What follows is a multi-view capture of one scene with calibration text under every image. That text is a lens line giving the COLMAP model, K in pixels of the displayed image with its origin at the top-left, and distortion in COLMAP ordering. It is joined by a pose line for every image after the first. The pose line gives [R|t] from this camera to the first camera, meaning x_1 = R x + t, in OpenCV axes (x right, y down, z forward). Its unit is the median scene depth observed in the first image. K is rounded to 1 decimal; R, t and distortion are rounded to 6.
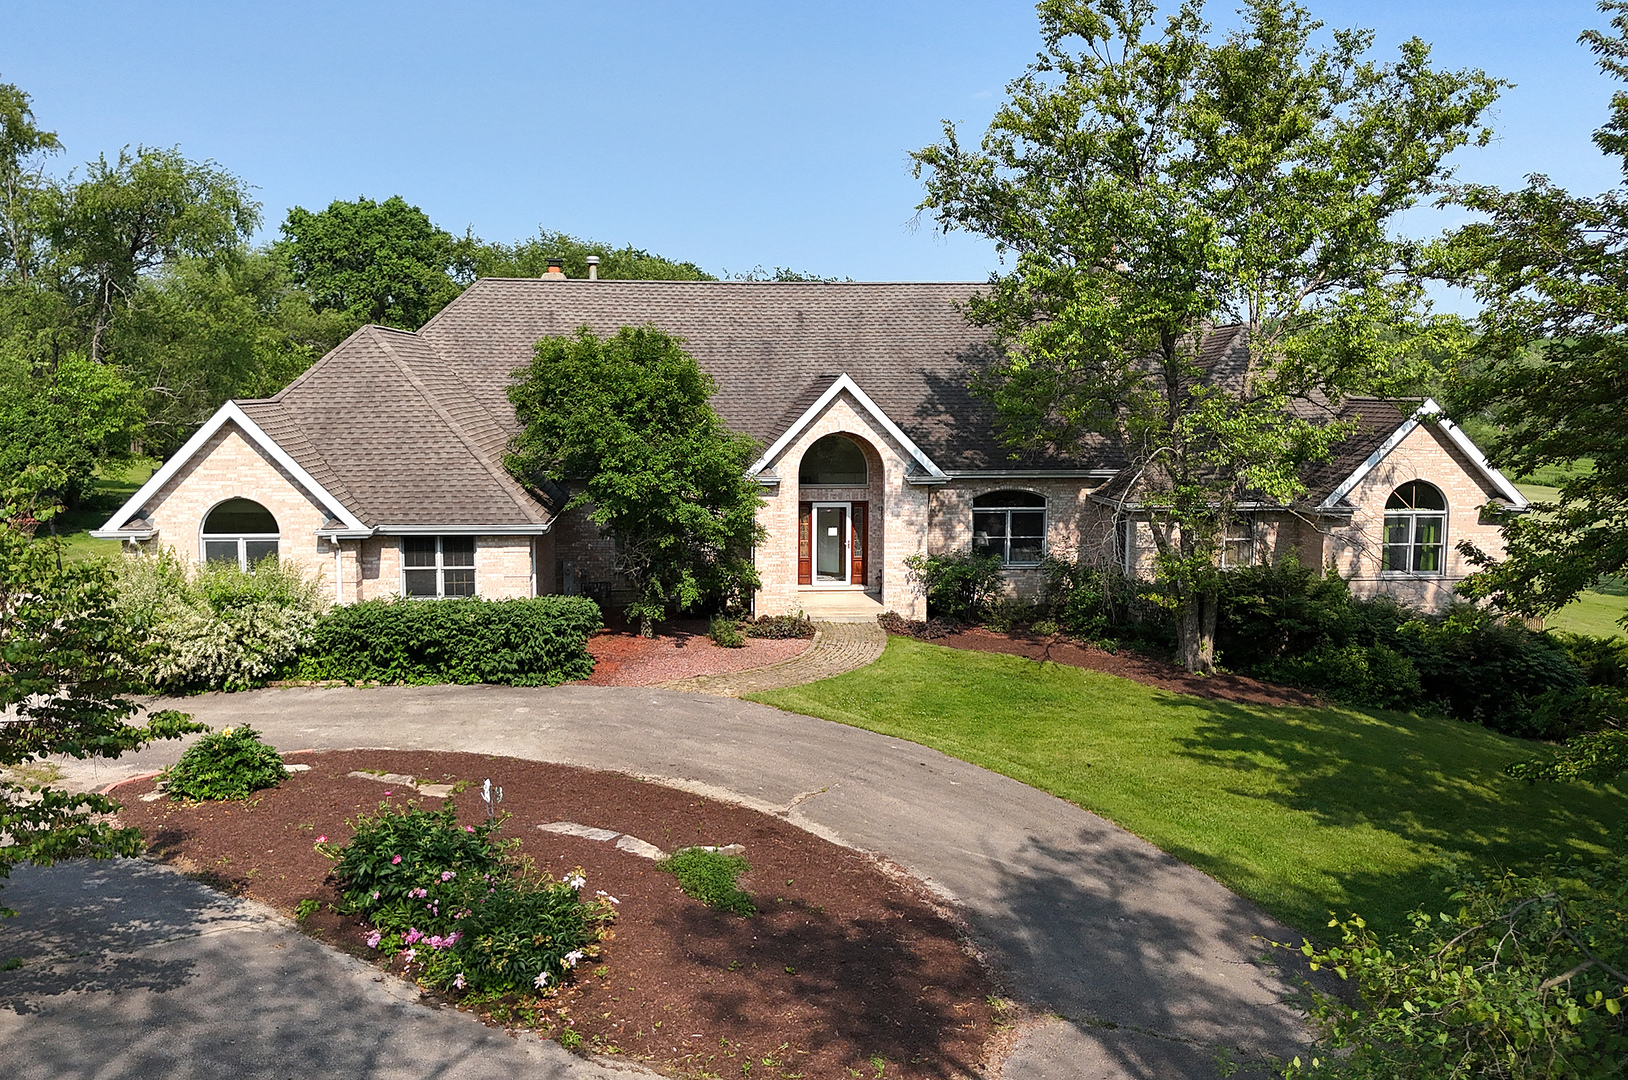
lens RADIAL K [[1344.0, 0, 811.9], [0, 1344.0, 541.5], [0, 0, 1]] dist [0.051652, -0.022918]
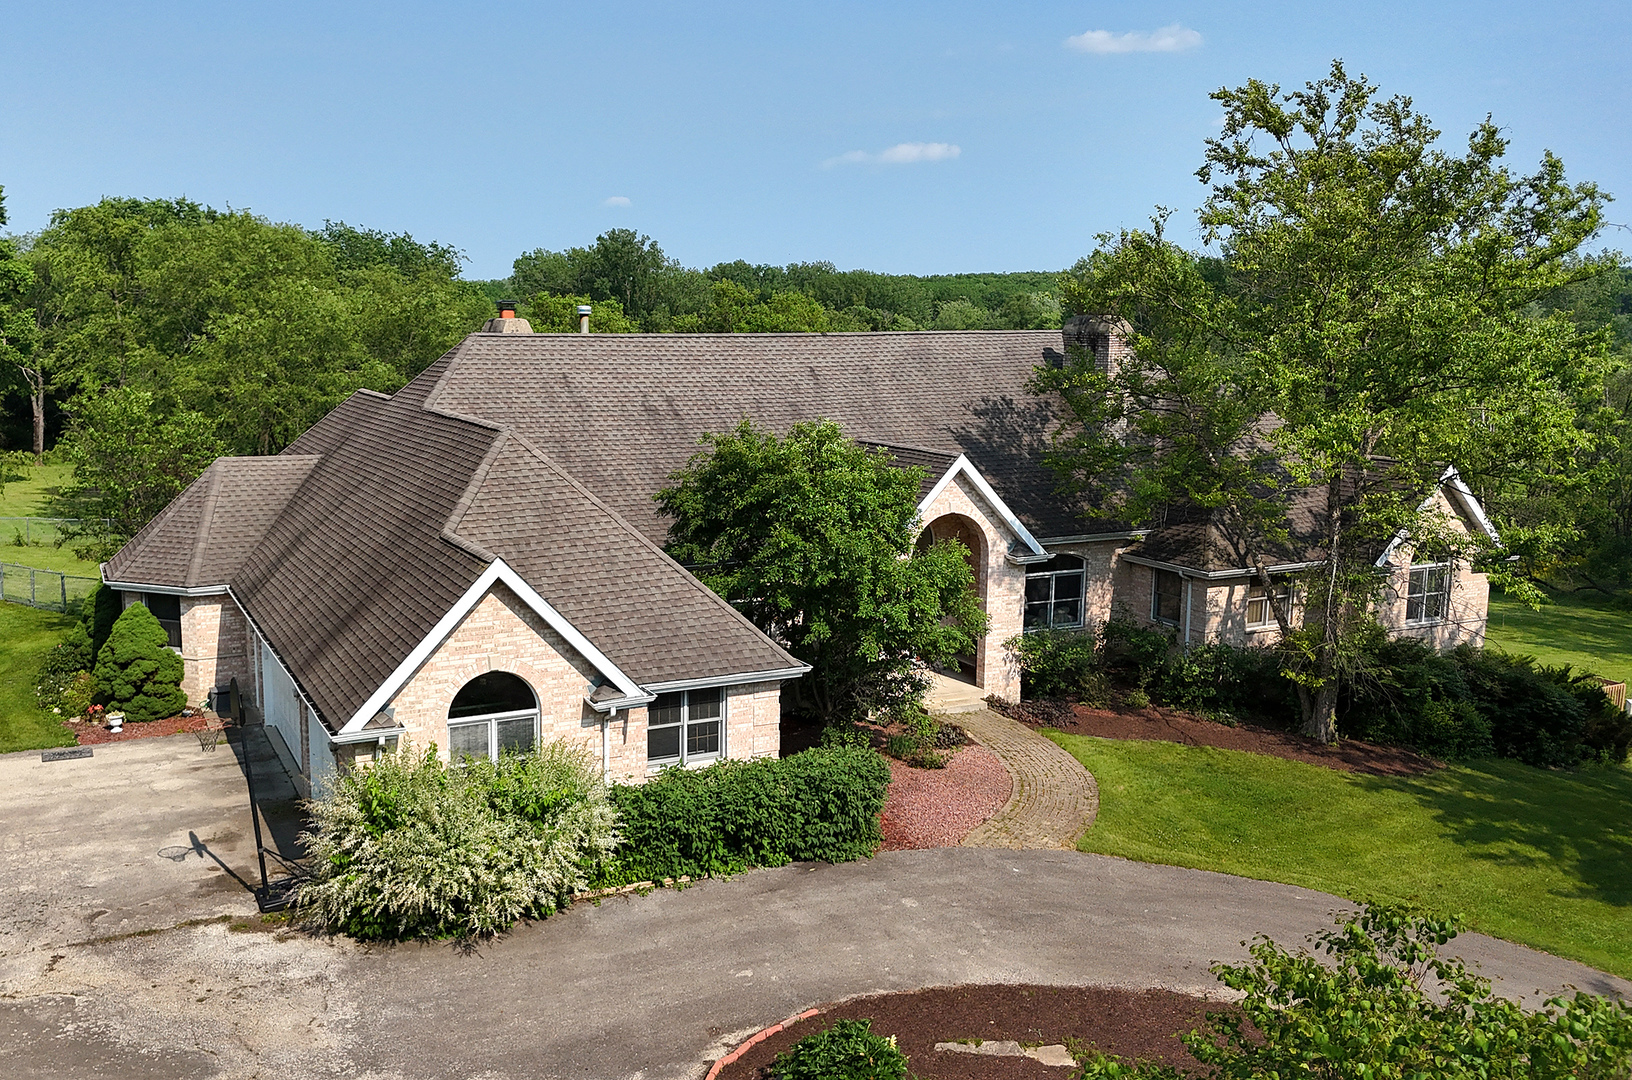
lens RADIAL K [[1347.3, 0, 813.1], [0, 1347.3, 539.7], [0, 0, 1]] dist [0.051652, -0.022918]
pose [[0.945109, -0.048154, 0.323188, -0.469871], [0.038832, 0.998624, 0.035233, -0.124532], [-0.324440, -0.020749, 0.945679, 0.160417]]
